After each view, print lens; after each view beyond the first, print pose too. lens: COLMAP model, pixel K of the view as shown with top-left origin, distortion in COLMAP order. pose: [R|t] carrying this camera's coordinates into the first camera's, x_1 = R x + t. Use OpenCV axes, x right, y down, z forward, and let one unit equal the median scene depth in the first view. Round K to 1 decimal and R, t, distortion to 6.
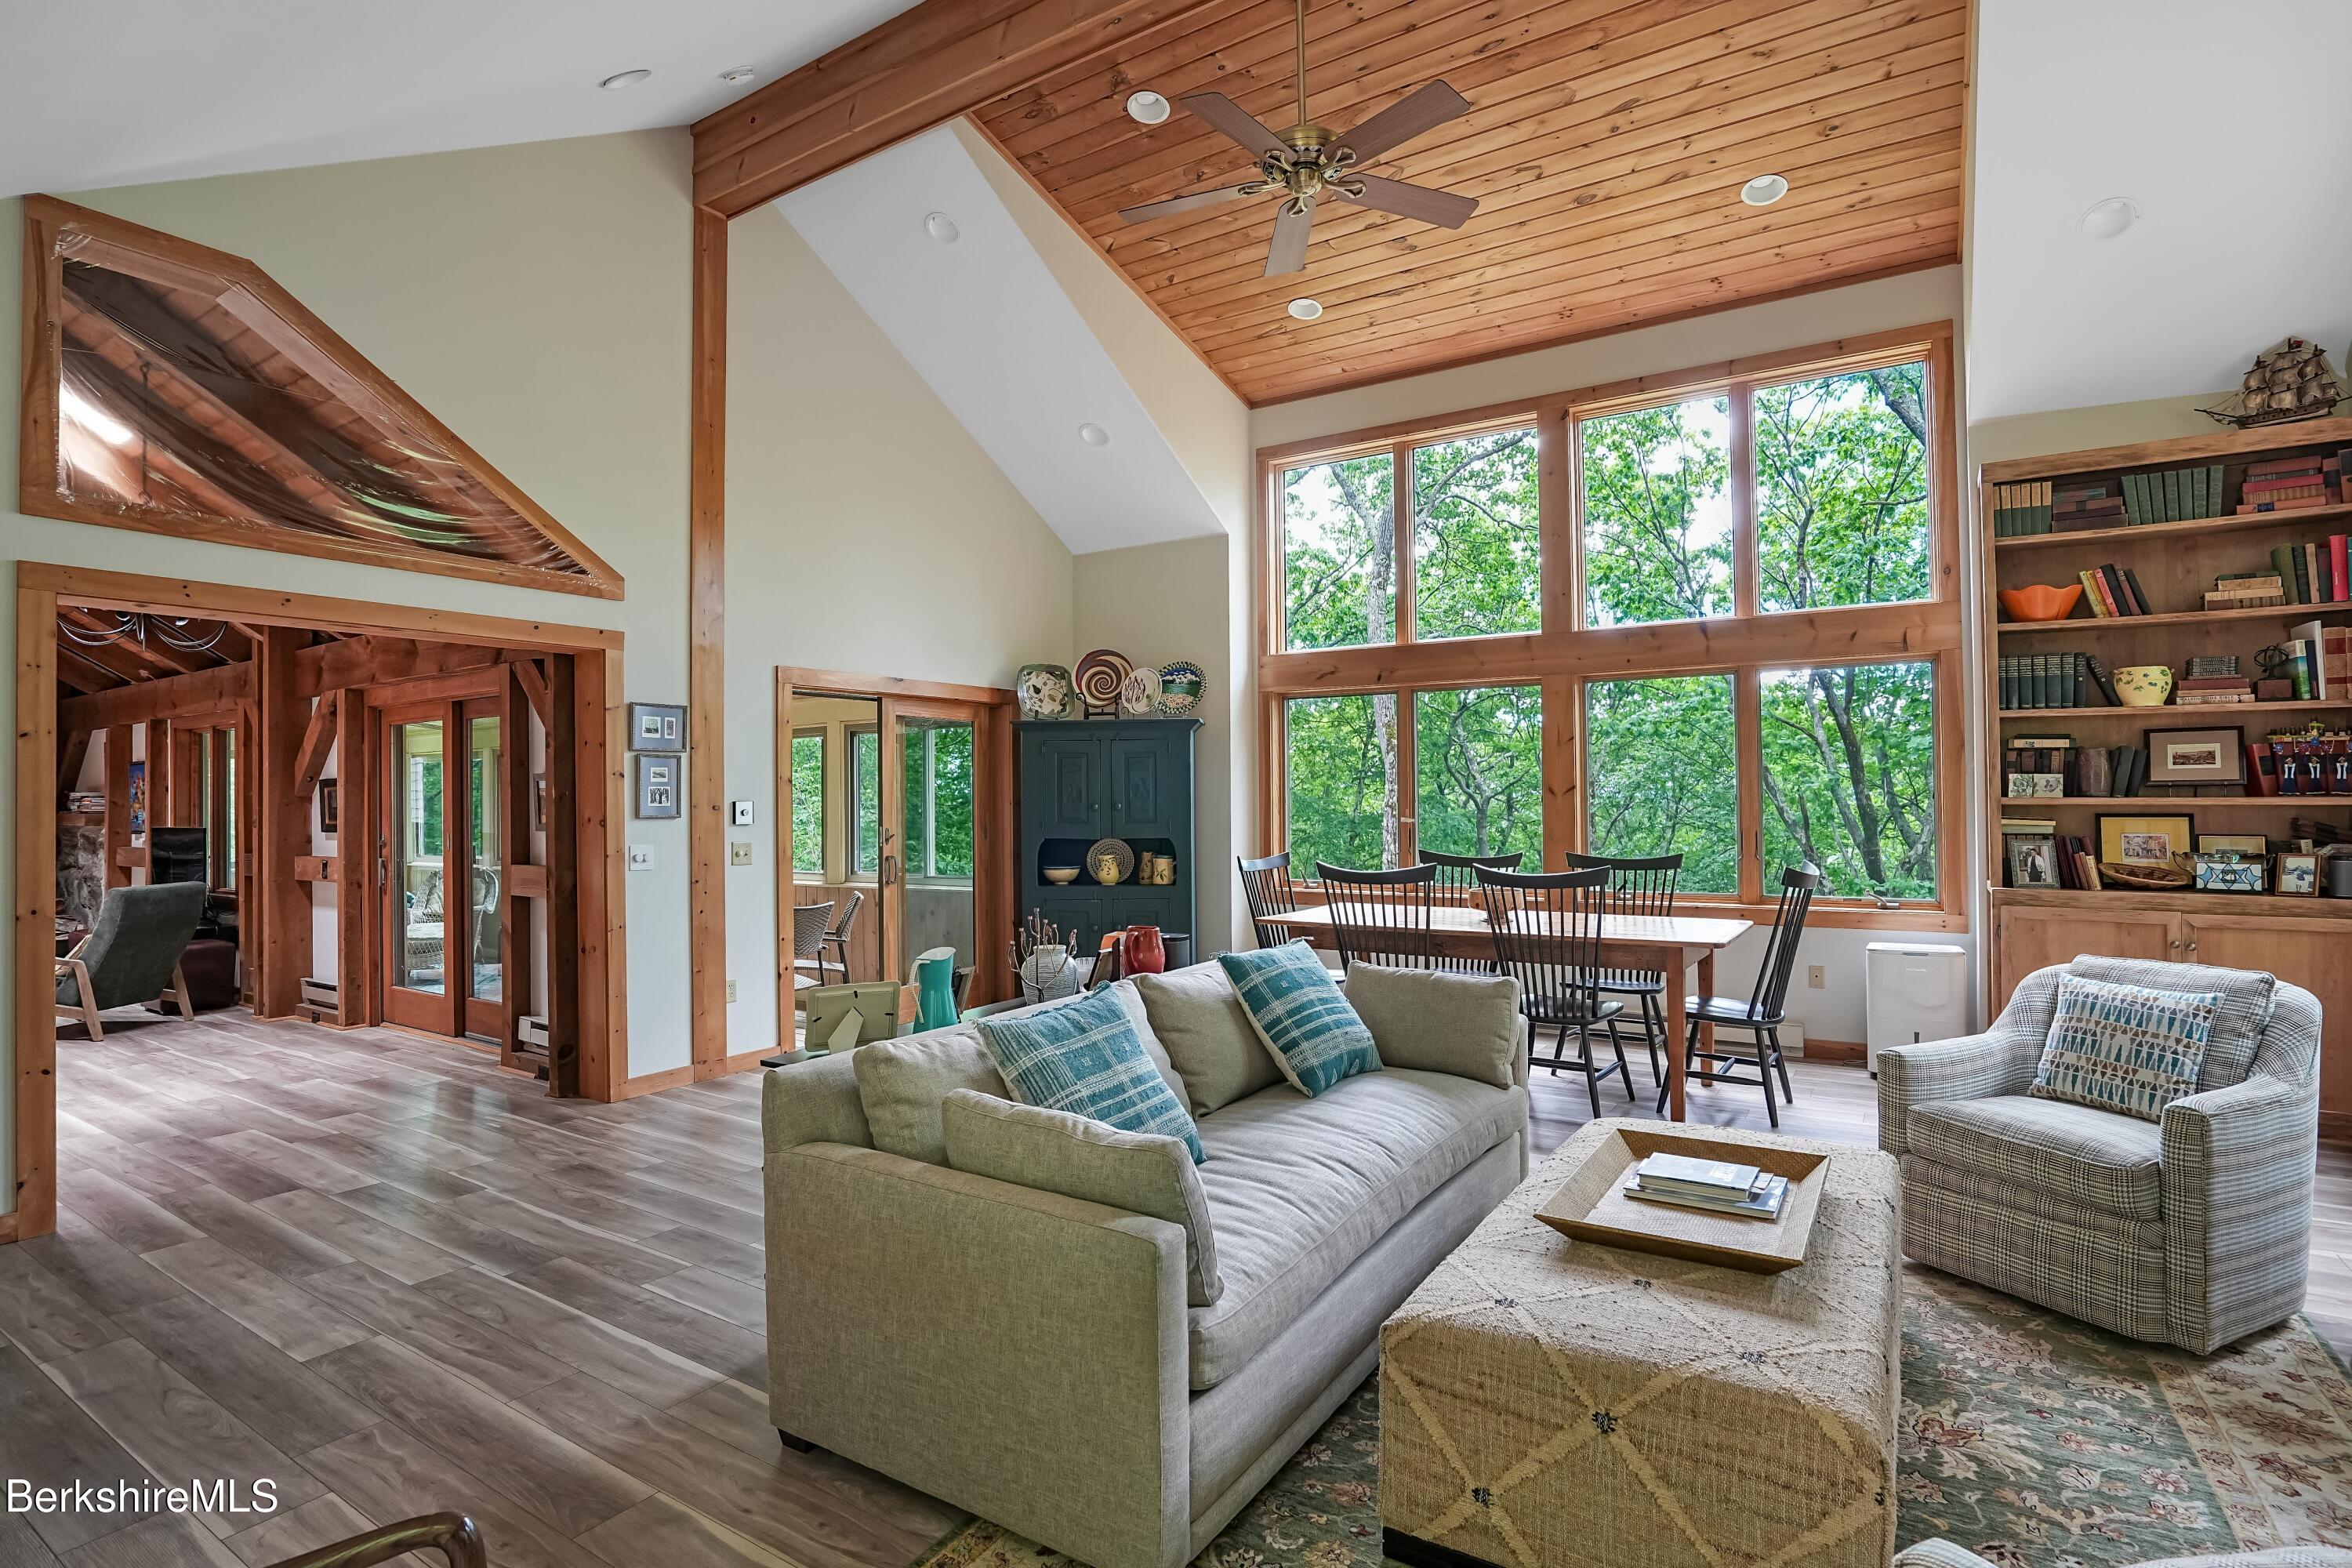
lens RADIAL K [[1156.5, 0, 1164.0], [0, 1156.5, 772.0], [0, 0, 1]] dist [-0.069447, 0.025249]
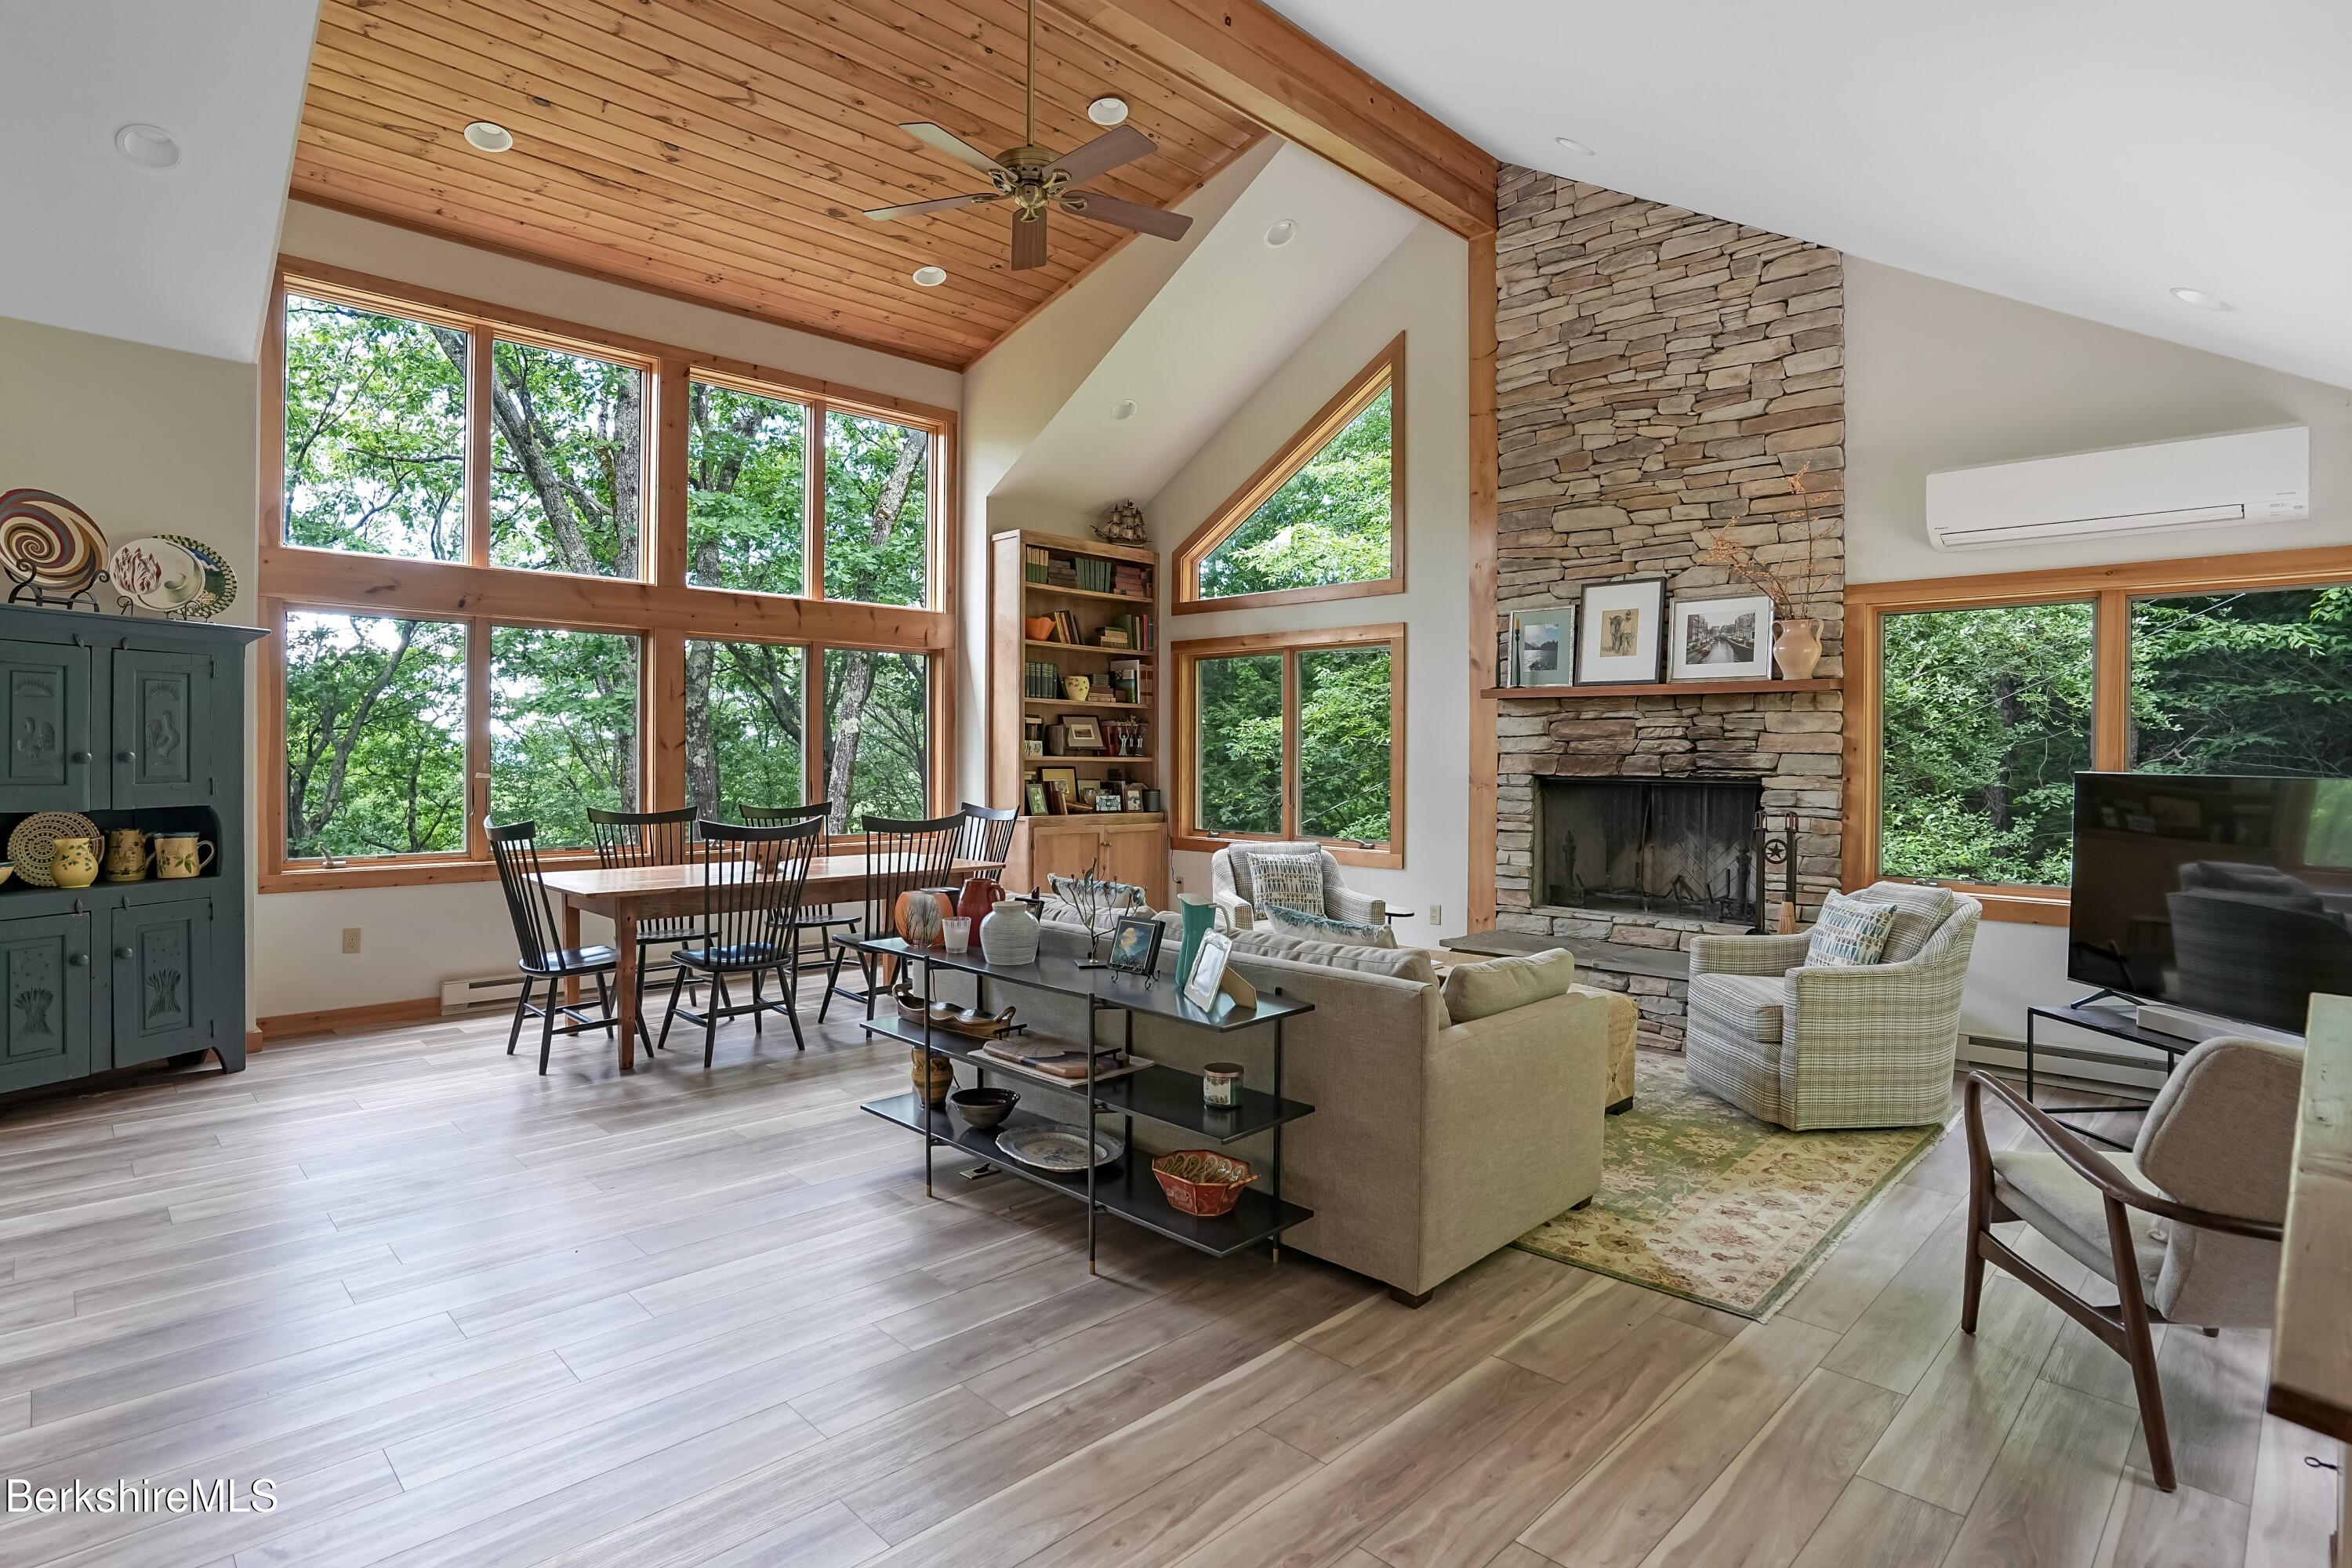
lens RADIAL K [[1193.1, 0, 1130.4], [0, 1193.1, 754.7], [0, 0, 1]] dist [-0.056448, 0.027345]
pose [[0.228008, 0.008256, 0.973624, -0.769030], [-0.030561, 0.999532, -0.001319, 0.019077], [-0.973180, -0.029454, 0.228154, 0.497318]]
